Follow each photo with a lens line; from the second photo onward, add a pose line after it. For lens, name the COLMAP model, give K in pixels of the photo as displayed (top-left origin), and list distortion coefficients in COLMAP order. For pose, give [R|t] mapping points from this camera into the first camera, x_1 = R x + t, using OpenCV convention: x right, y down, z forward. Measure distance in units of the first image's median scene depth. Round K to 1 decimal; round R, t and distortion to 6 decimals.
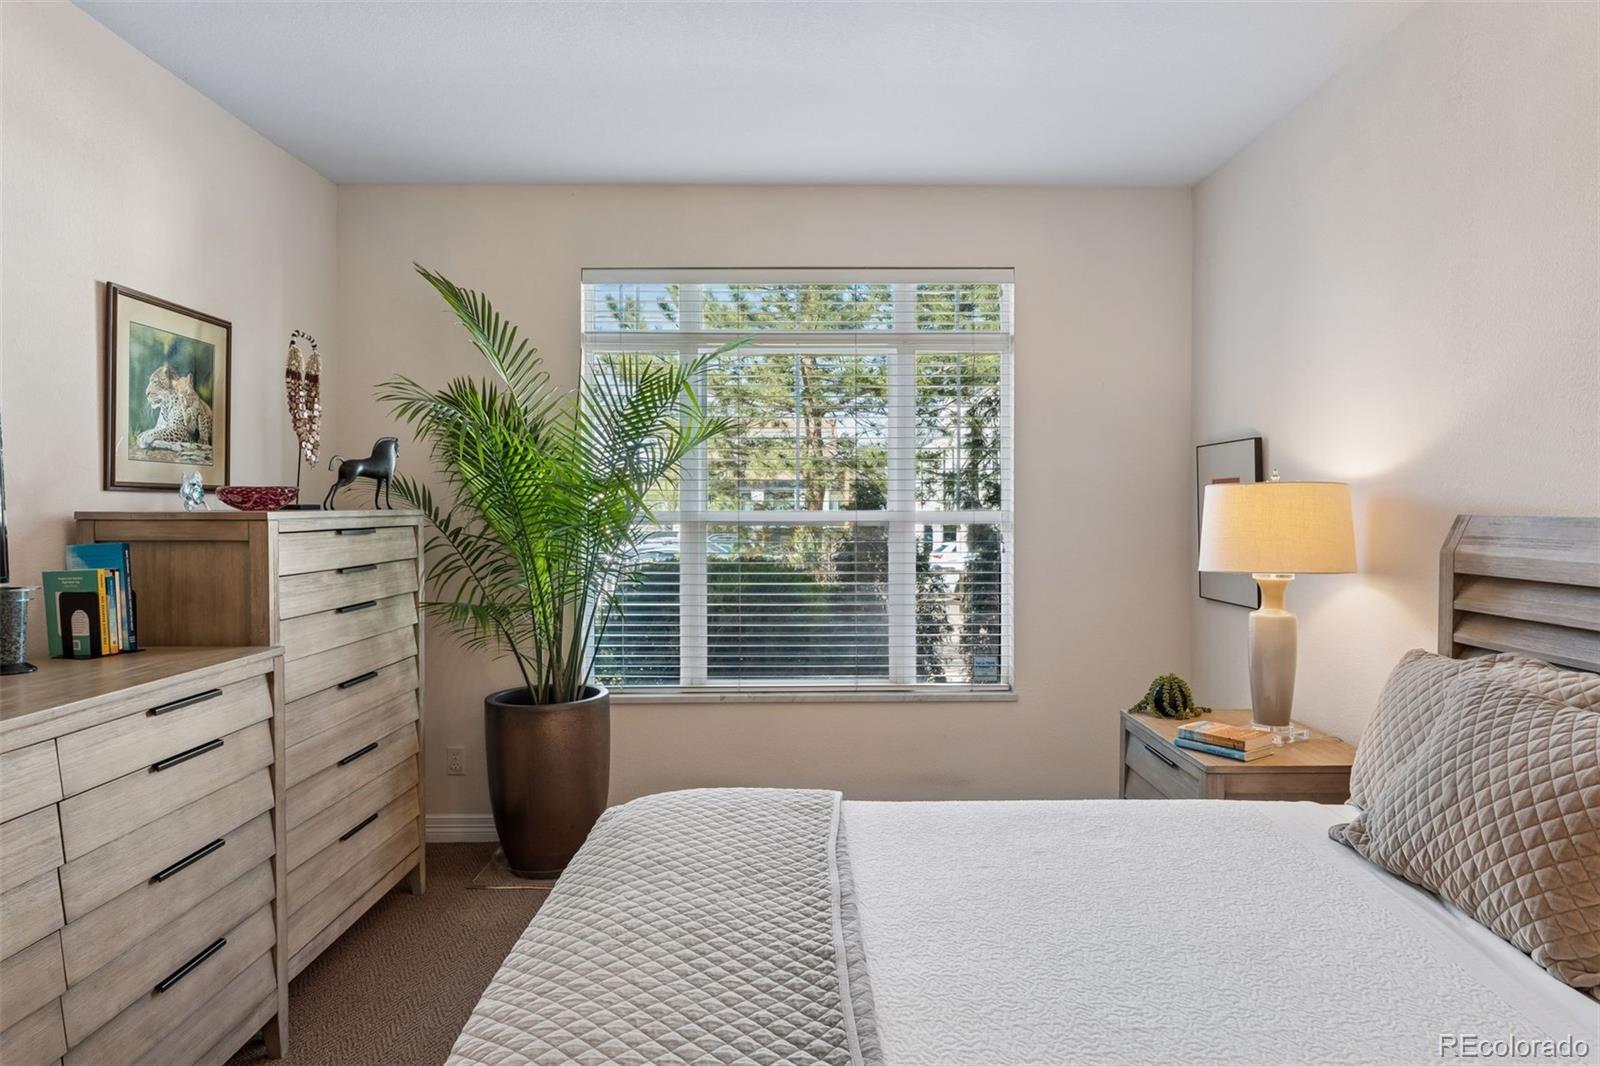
lens RADIAL K [[999.9, 0, 800.2], [0, 999.9, 520.8], [0, 0, 1]] dist [0.008692, -0.001182]
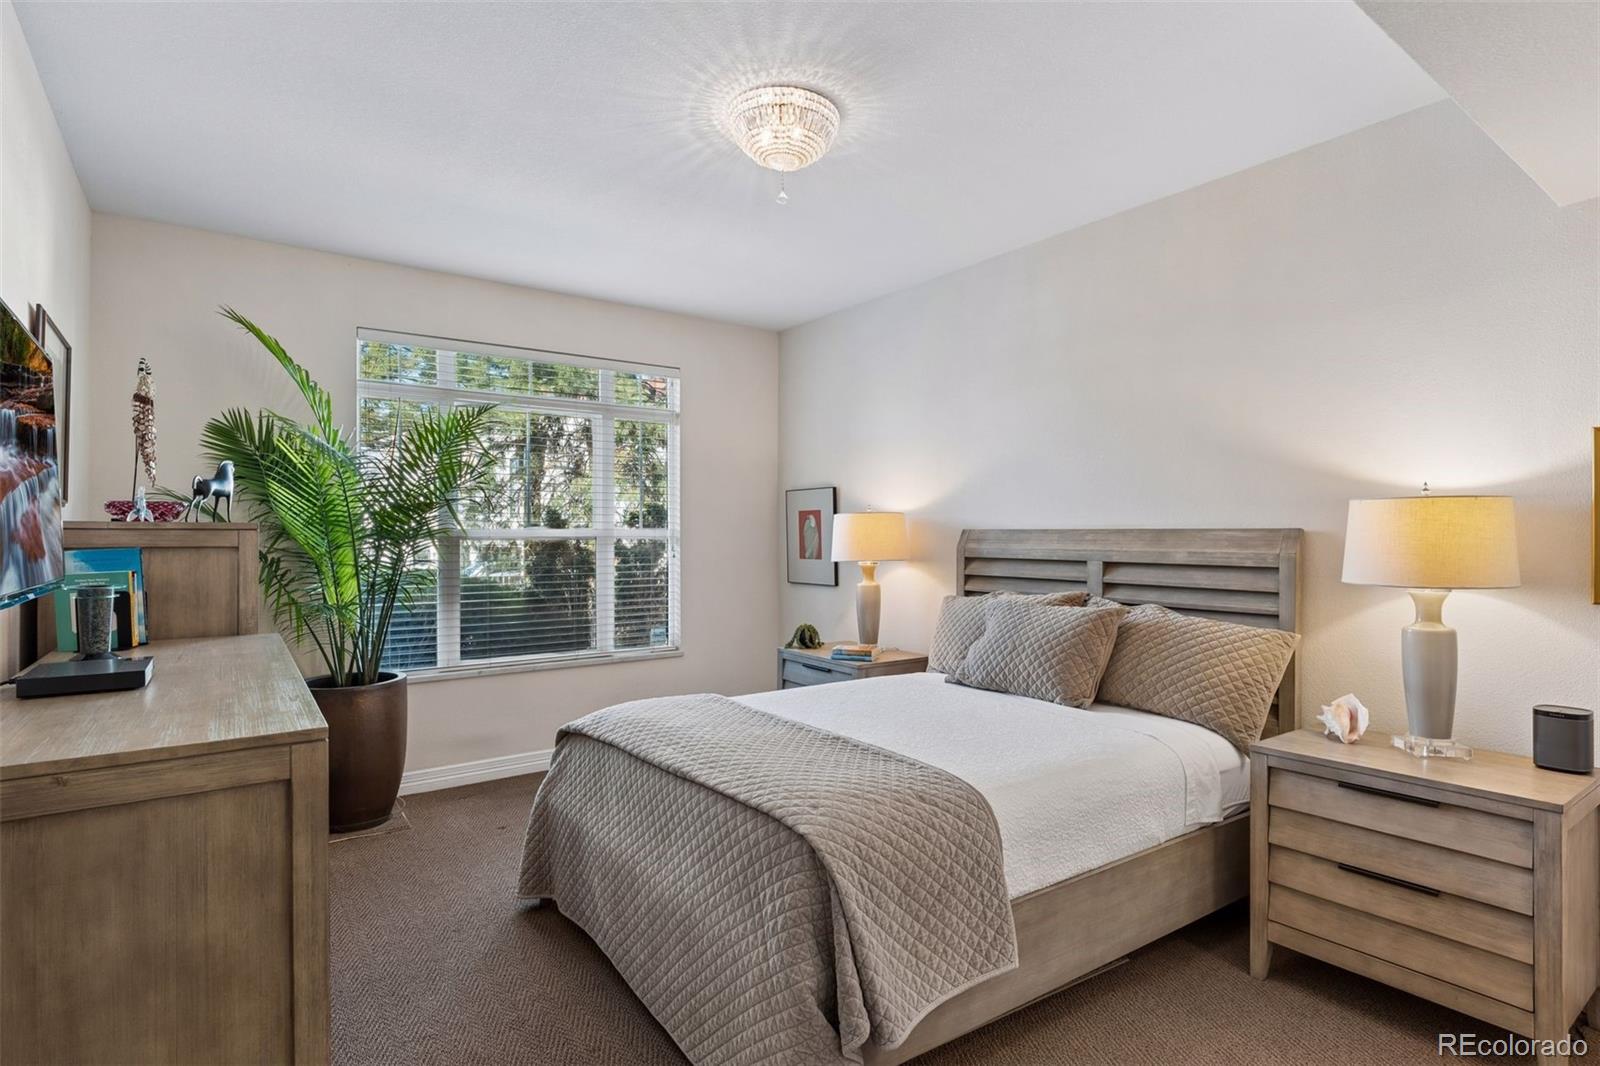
lens RADIAL K [[817.1, 0, 803.4], [0, 817.1, 534.8], [0, 0, 1]] dist [0.003163, -0.000340]
pose [[0.815650, 0.000730, 0.578545, -0.519364], [0.007014, 0.999913, -0.011151, 0.019693], [-0.578503, 0.013153, 0.815575, -0.164693]]
